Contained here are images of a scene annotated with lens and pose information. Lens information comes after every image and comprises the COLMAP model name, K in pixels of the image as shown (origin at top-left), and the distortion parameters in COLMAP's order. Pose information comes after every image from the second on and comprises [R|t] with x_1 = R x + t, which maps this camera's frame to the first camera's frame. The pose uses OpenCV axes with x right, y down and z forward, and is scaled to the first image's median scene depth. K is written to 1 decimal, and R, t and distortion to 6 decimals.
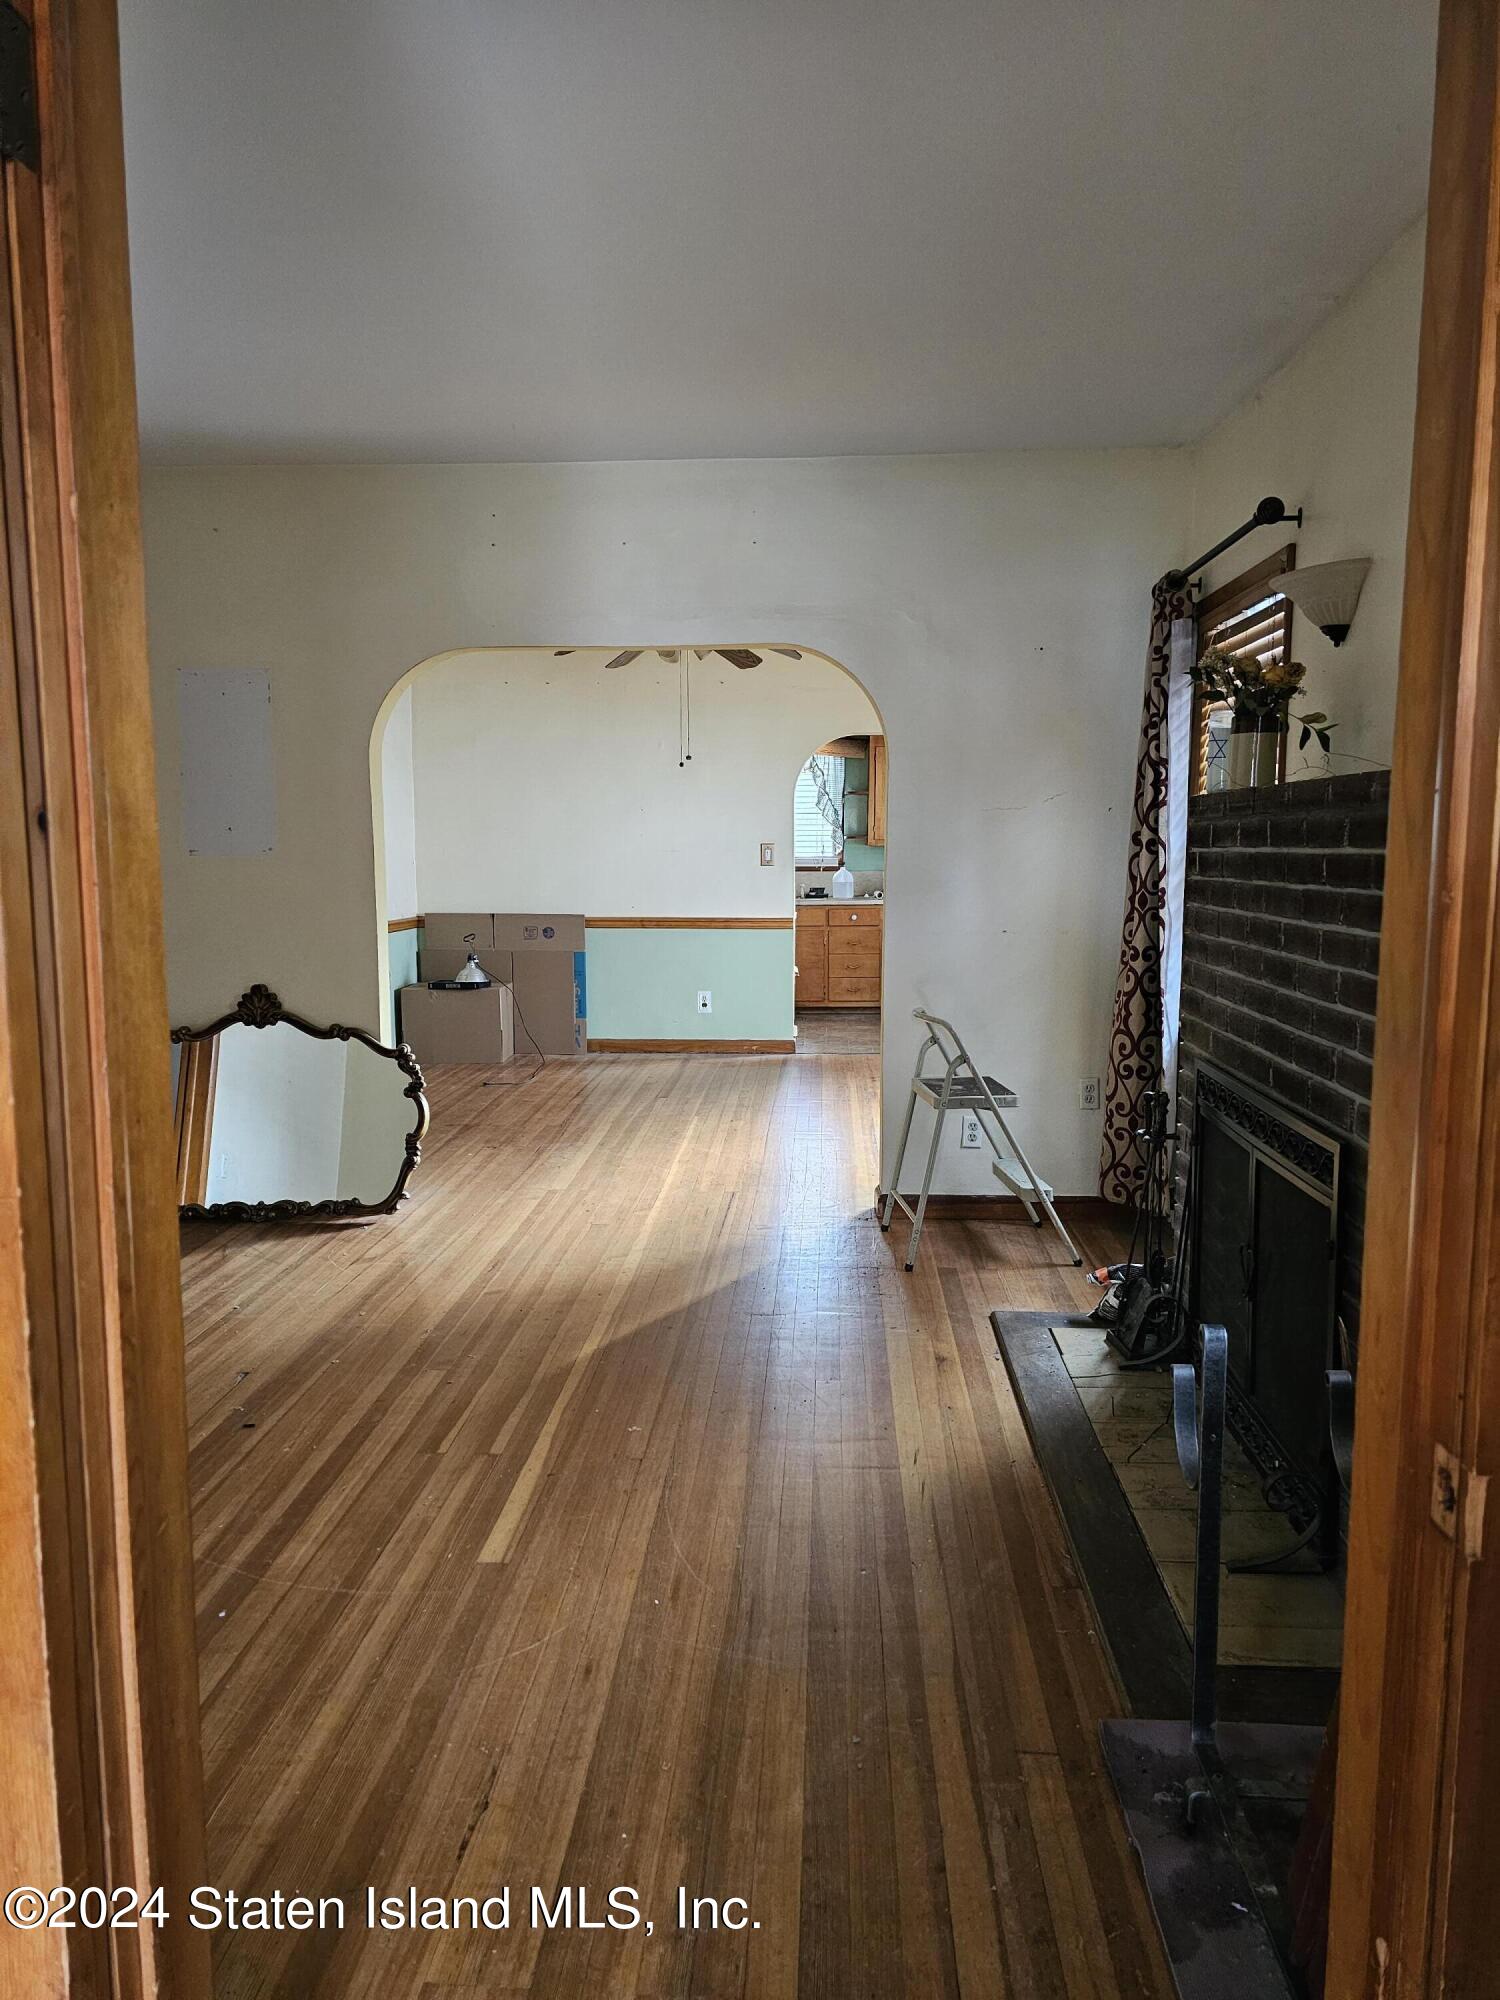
lens RADIAL K [[1362.7, 0, 750.0], [0, 1362.7, 1000.0], [0, 0, 1]] dist [0.040261, -0.058045]
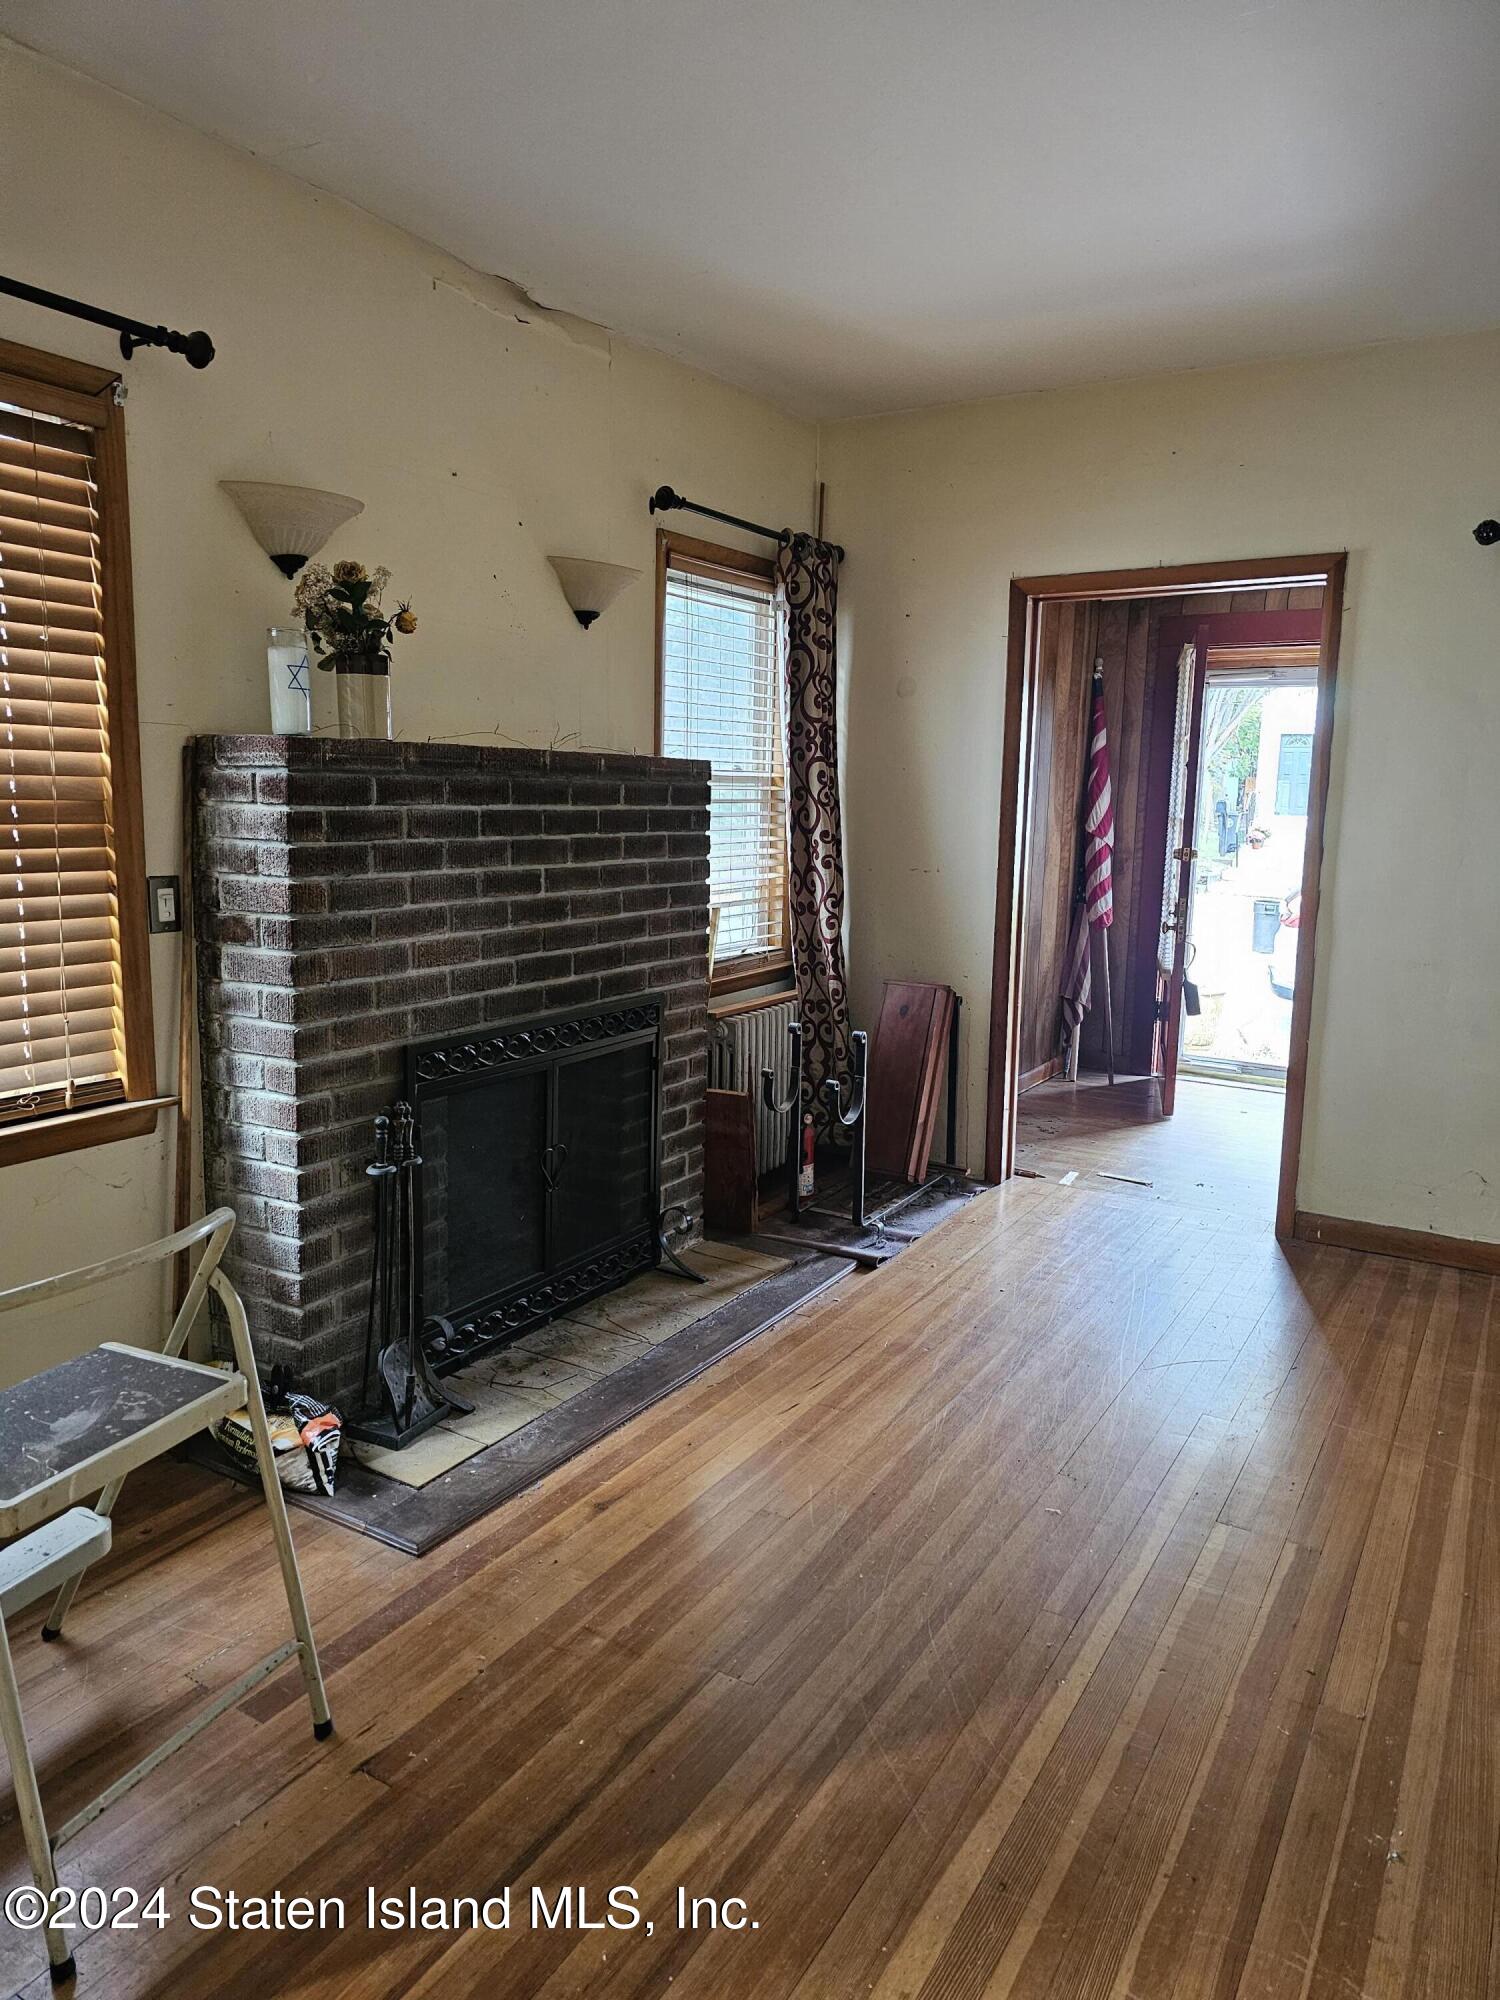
lens RADIAL K [[1362.7, 0, 750.0], [0, 1362.7, 1000.0], [0, 0, 1]] dist [0.040261, -0.058045]
pose [[-0.892090, -0.085751, 0.443646, -0.229640], [0.032031, 0.967357, 0.251385, -0.179539], [-0.450721, 0.238469, -0.860223, 1.488880]]
